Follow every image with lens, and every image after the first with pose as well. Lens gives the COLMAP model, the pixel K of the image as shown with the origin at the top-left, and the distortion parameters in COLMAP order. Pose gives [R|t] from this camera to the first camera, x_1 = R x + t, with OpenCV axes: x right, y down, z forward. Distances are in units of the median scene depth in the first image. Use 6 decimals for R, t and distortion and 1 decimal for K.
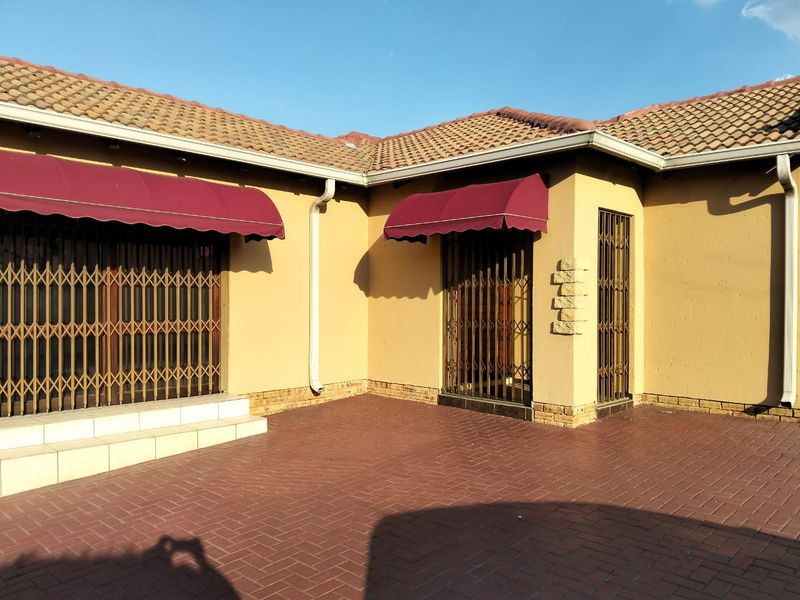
lens RADIAL K [[621.3, 0, 403.2], [0, 621.3, 311.0], [0, 0, 1]] dist [0.090813, -0.167466]
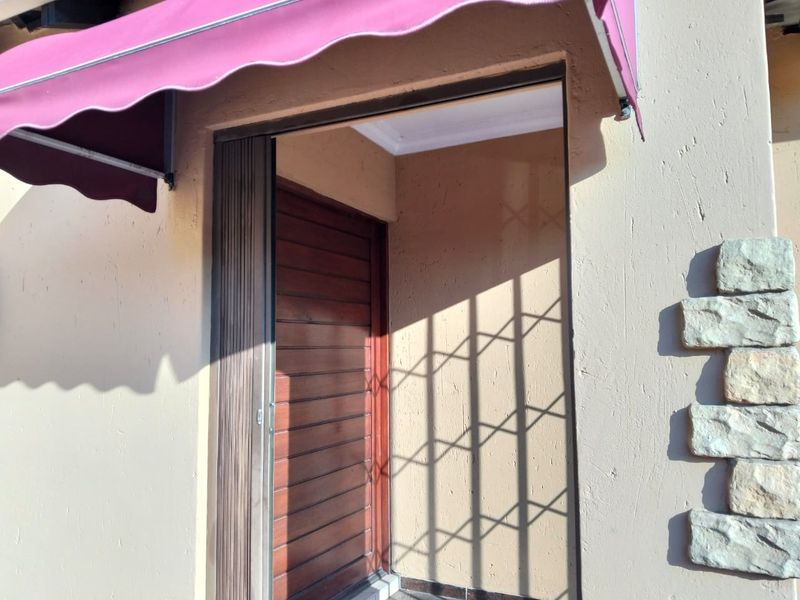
lens RADIAL K [[621.3, 0, 403.2], [0, 621.3, 311.0], [0, 0, 1]] dist [0.090813, -0.167466]
pose [[0.947001, 0.019509, 0.320638, 0.065596], [0.008603, 0.996256, -0.086026, -0.038596], [-0.321116, 0.084225, 0.943287, 0.810778]]
